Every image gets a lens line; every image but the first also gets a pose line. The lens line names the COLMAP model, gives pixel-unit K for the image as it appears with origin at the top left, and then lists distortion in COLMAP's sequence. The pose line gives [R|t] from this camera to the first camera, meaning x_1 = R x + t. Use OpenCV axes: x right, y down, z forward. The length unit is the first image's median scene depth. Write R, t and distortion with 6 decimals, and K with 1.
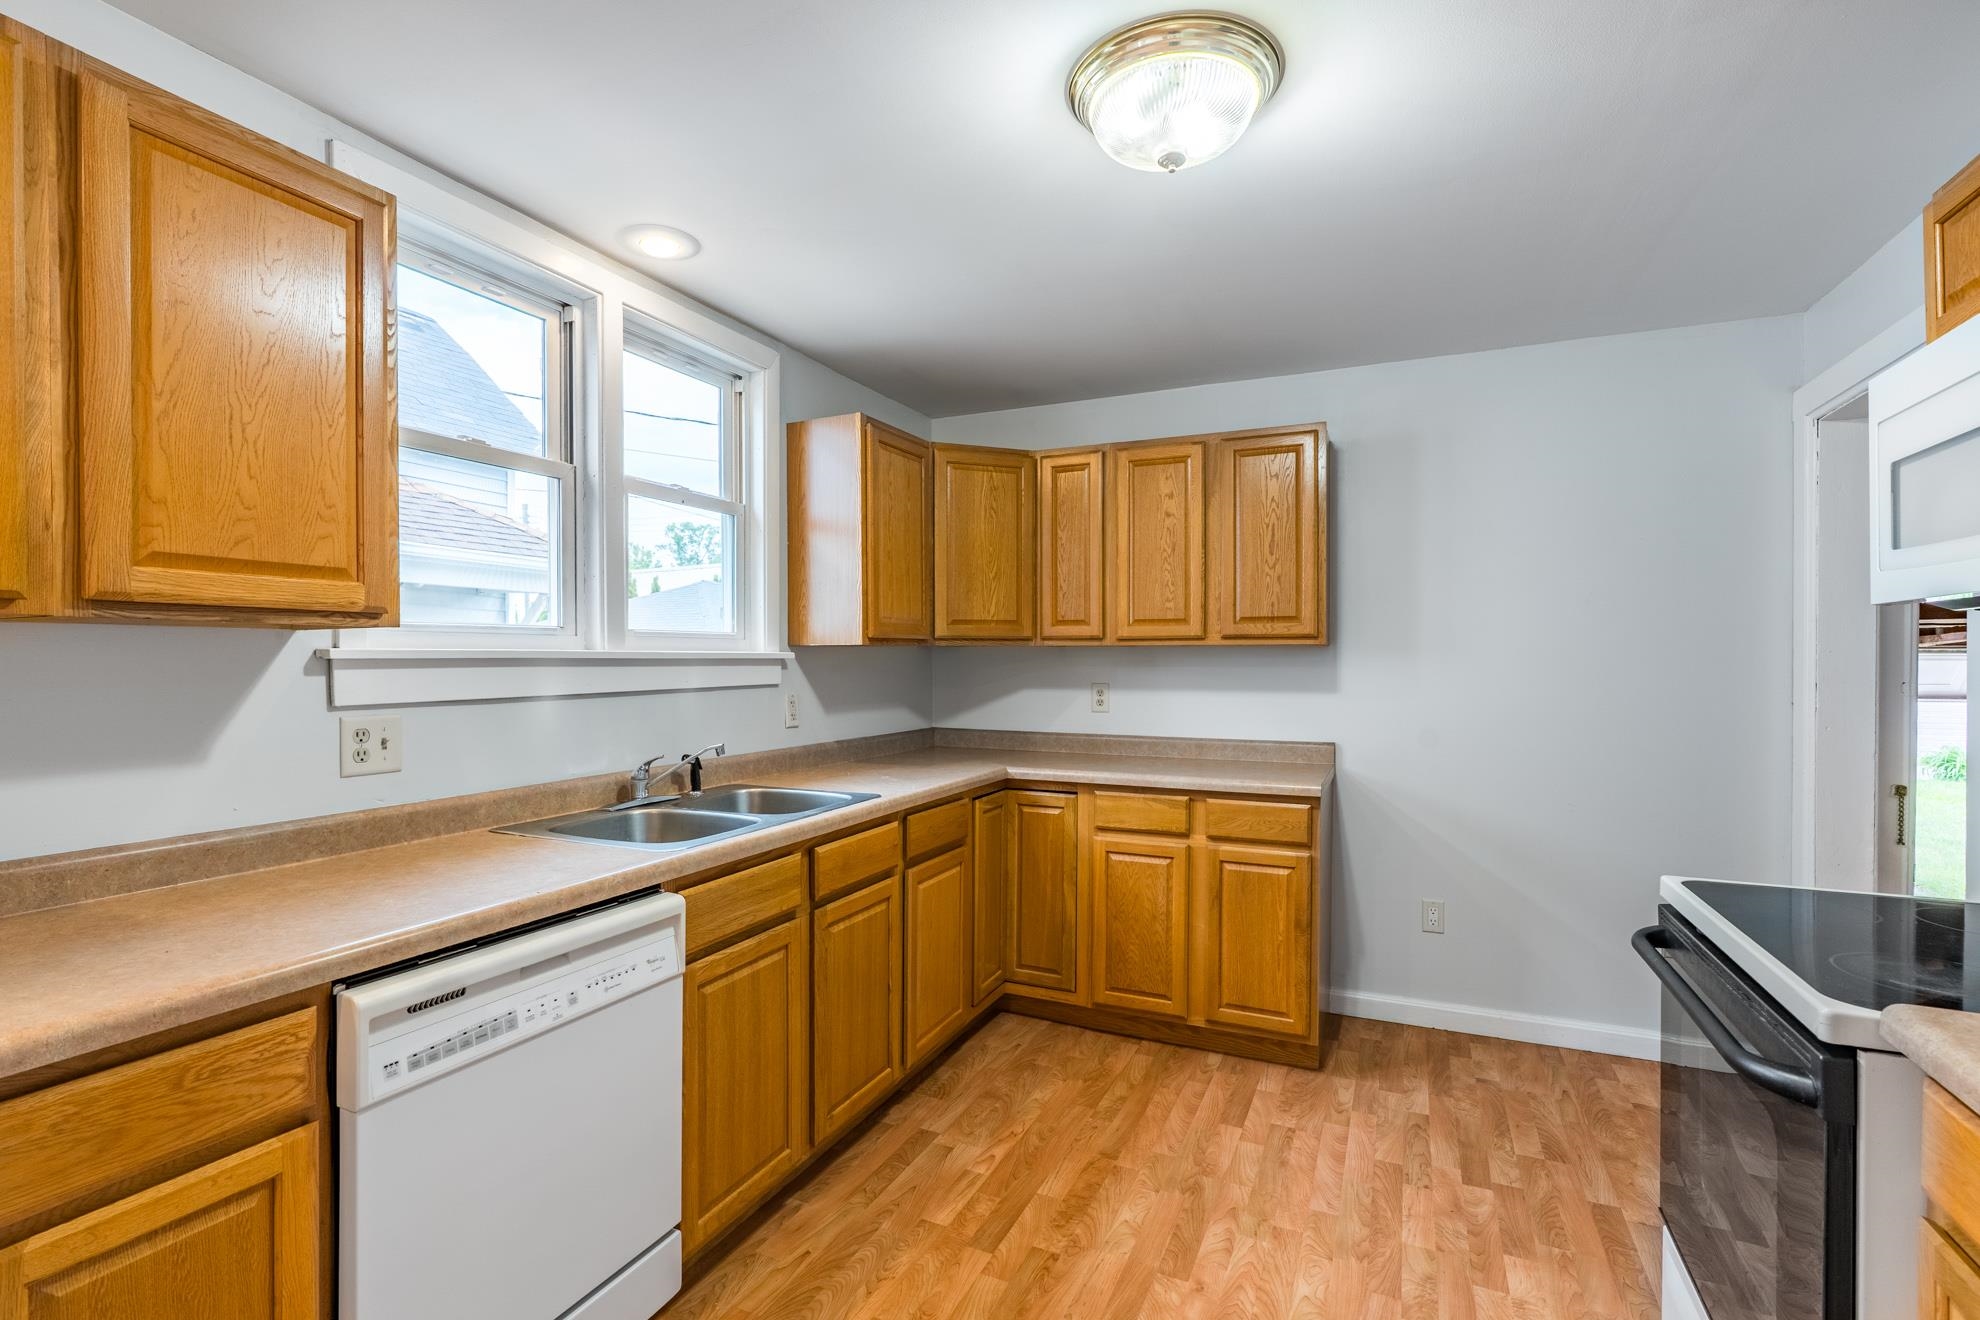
lens RADIAL K [[906.7, 0, 982.6], [0, 906.7, 669.6], [0, 0, 1]] dist [-0.007659, 0.002058]
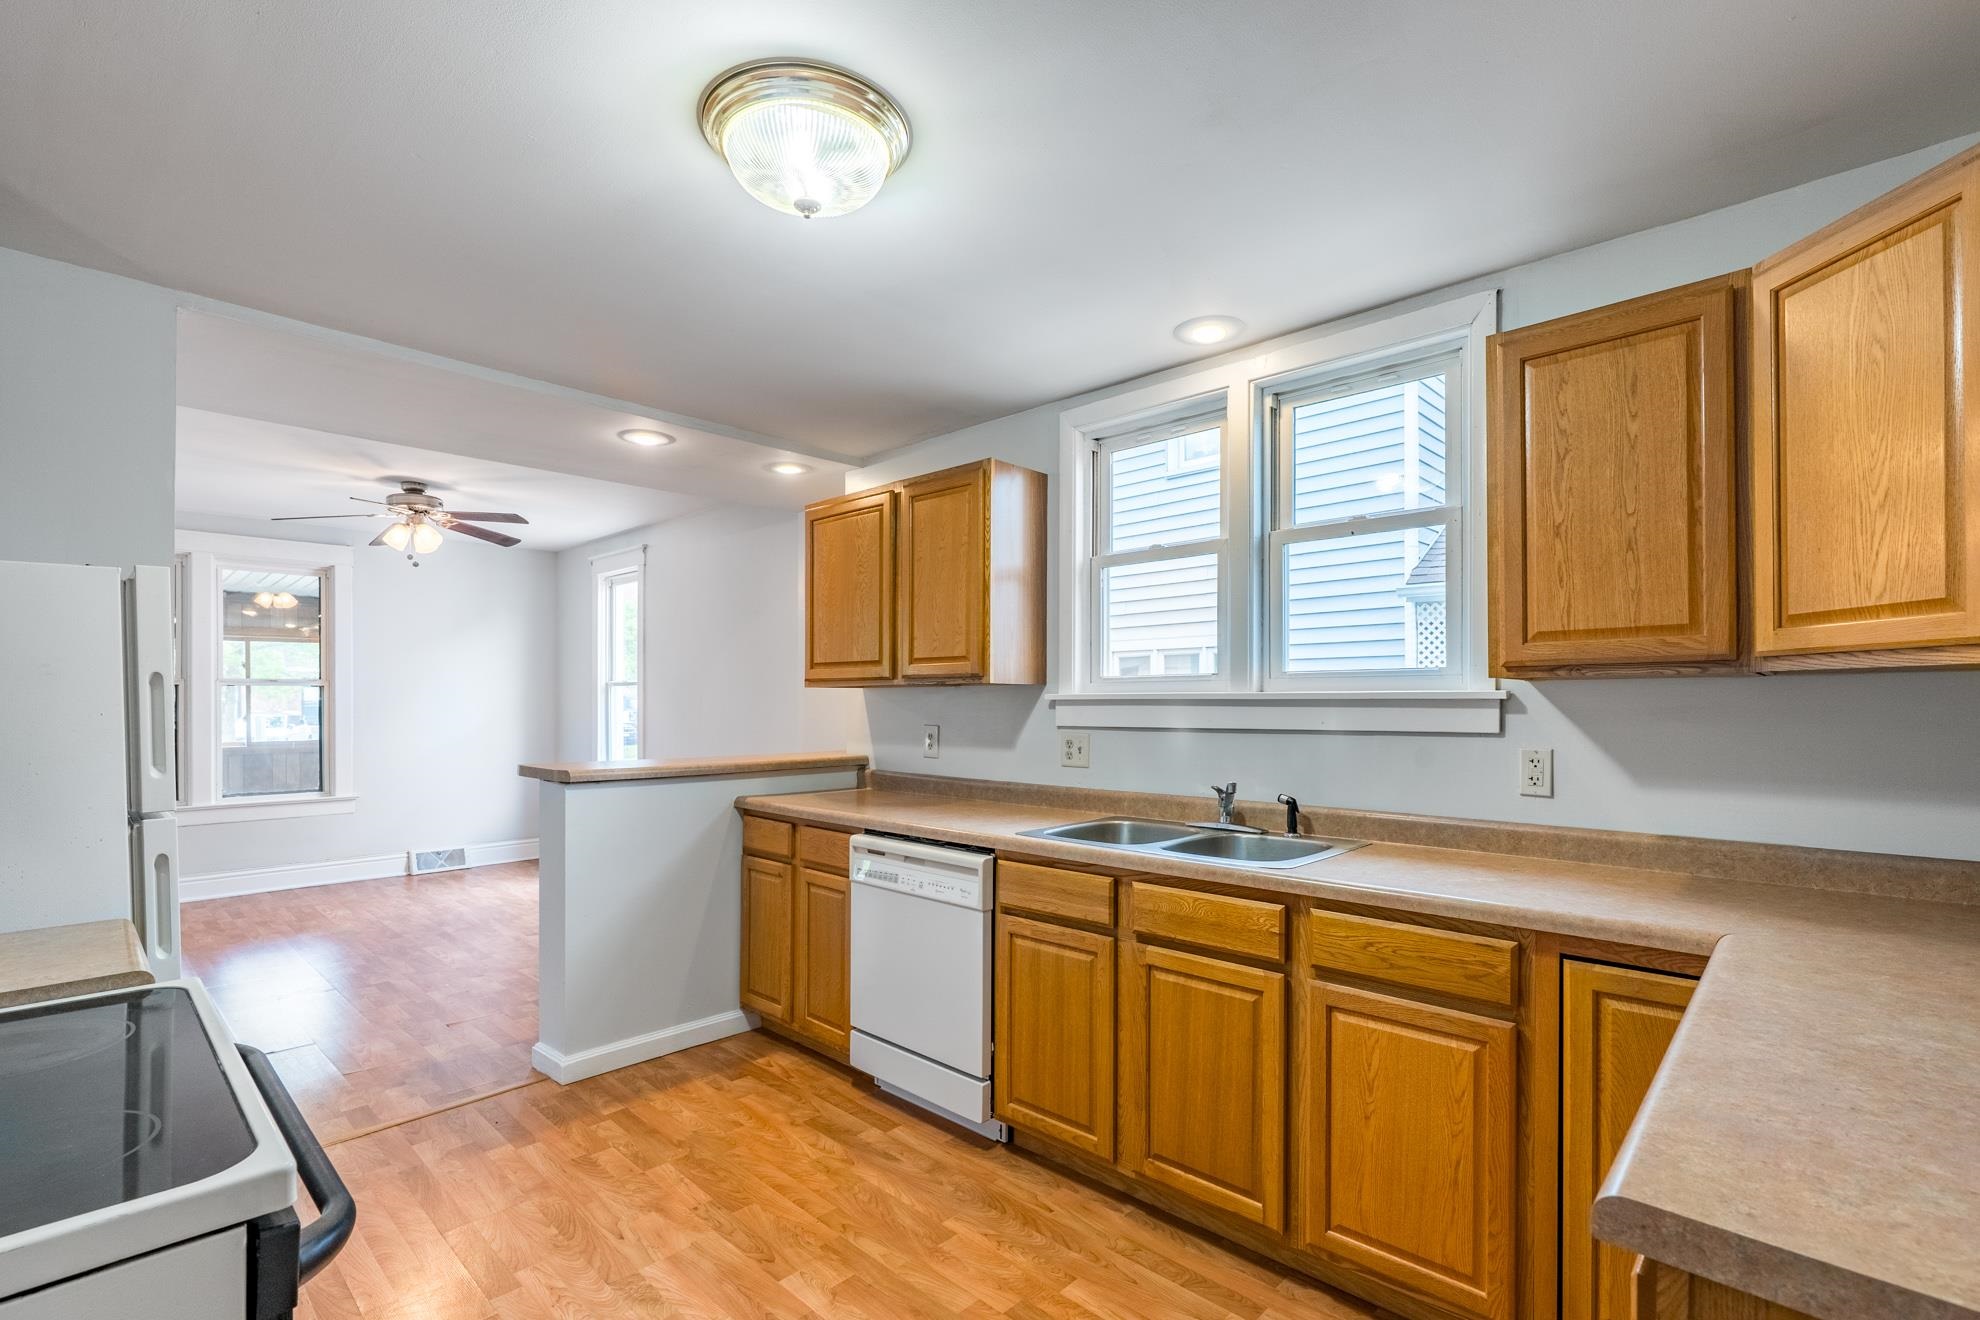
lens RADIAL K [[906.7, 0, 991.6], [0, 906.7, 711.1], [0, 0, 1]] dist [-0.007659, 0.002058]
pose [[-0.319445, 0.005974, -0.947586, 0.781160], [-0.013502, 0.999850, 0.010855, -0.005935], [0.947509, 0.016262, -0.319316, 1.085790]]
